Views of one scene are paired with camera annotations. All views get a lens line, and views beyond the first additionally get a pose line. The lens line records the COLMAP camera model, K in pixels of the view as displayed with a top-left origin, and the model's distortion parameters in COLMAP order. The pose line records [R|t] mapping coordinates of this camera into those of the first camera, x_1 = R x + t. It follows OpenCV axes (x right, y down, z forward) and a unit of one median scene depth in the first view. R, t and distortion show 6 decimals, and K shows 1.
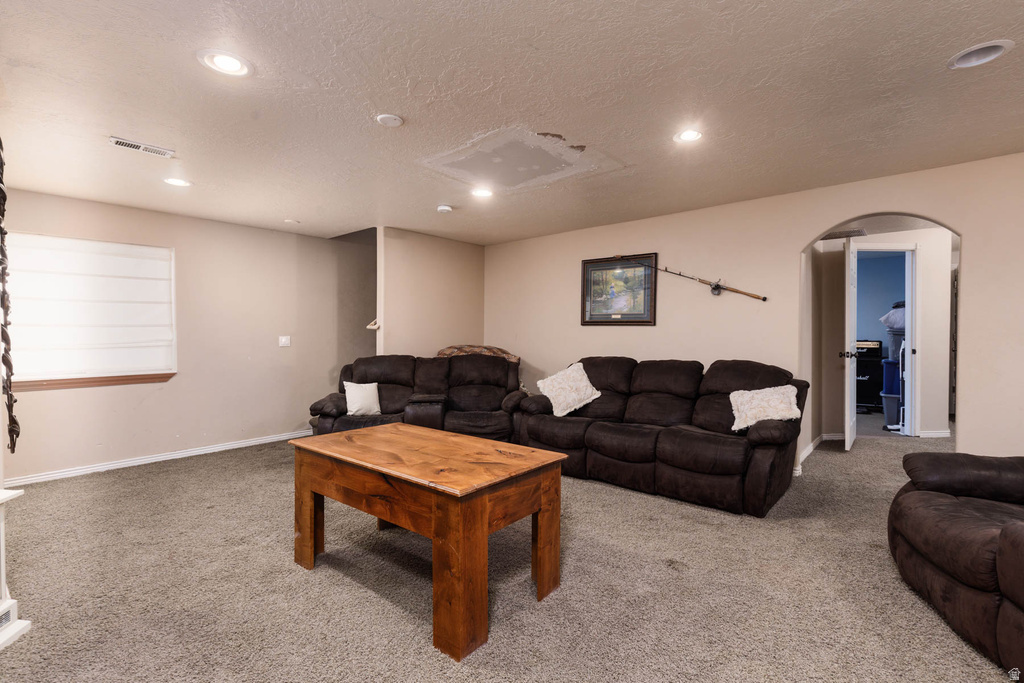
lens RADIAL K [[486.9, 0, 532.4], [0, 486.9, 326.7], [0, 0, 1]] dist [0.020072, -0.000052]
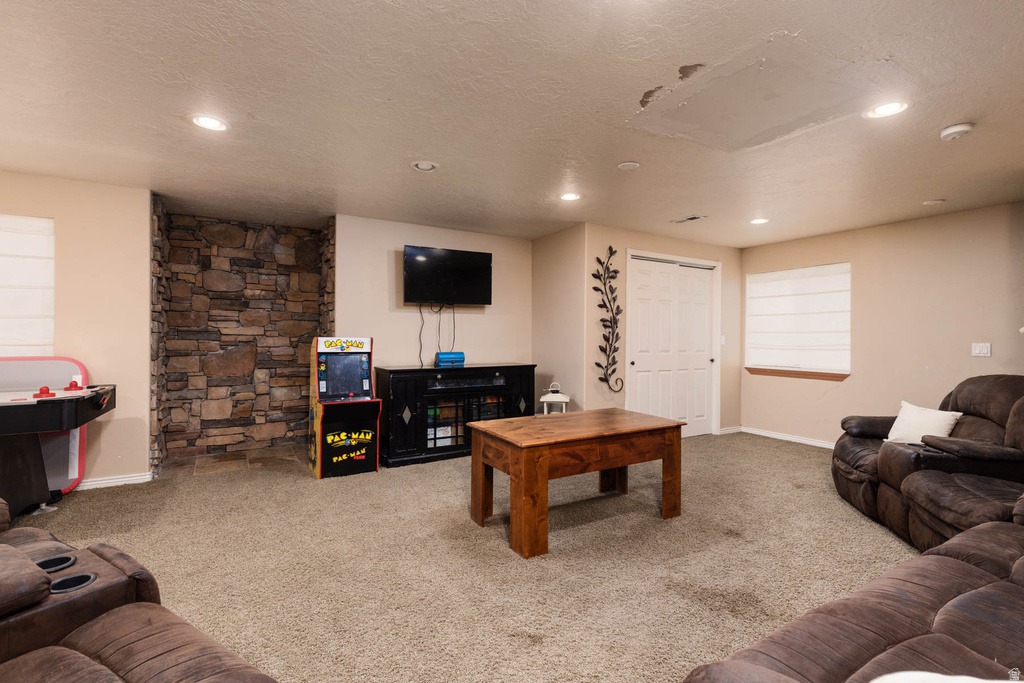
lens RADIAL K [[454.7, 0, 509.0], [0, 454.7, 332.3], [0, 0, 1]] dist [0.006167, -0.000106]
pose [[-0.365696, -0.010740, -0.930672, 0.498856], [0.009713, 0.999835, -0.015354, 0.006724], [0.930683, -0.014655, -0.365532, 0.634661]]
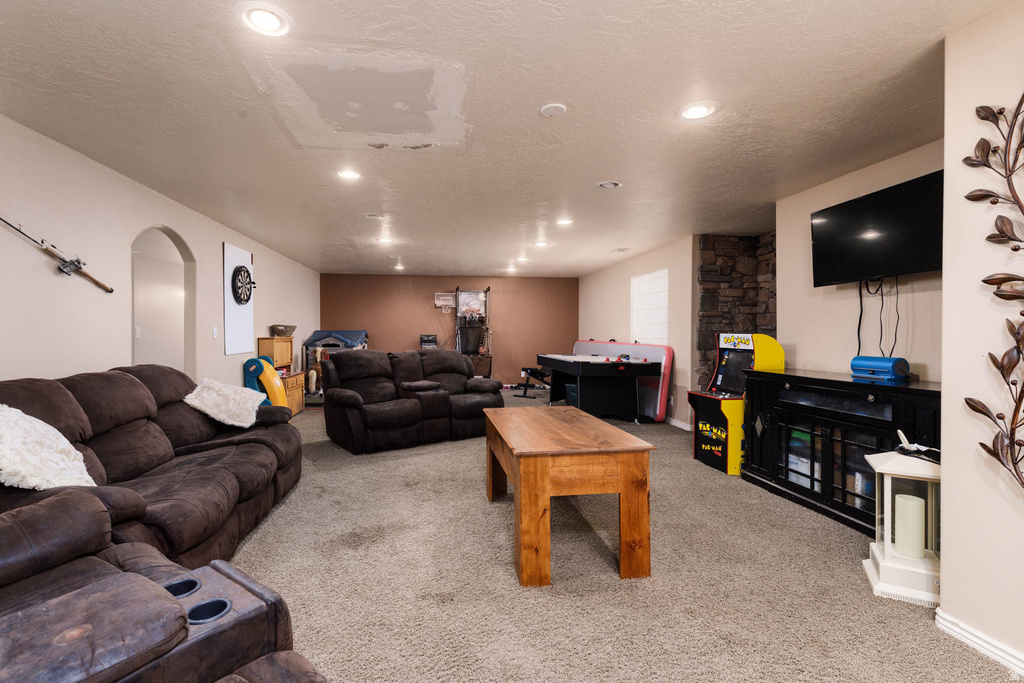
lens RADIAL K [[463.0, 0, 509.1], [0, 463.0, 326.4], [0, 0, 1]] dist [0.003231, -0.000238]
pose [[-0.742723, 0.011041, 0.669508, -0.464556], [-0.010484, 0.999550, -0.028115, 0.015679], [-0.669517, -0.027901, -0.742272, 0.964487]]
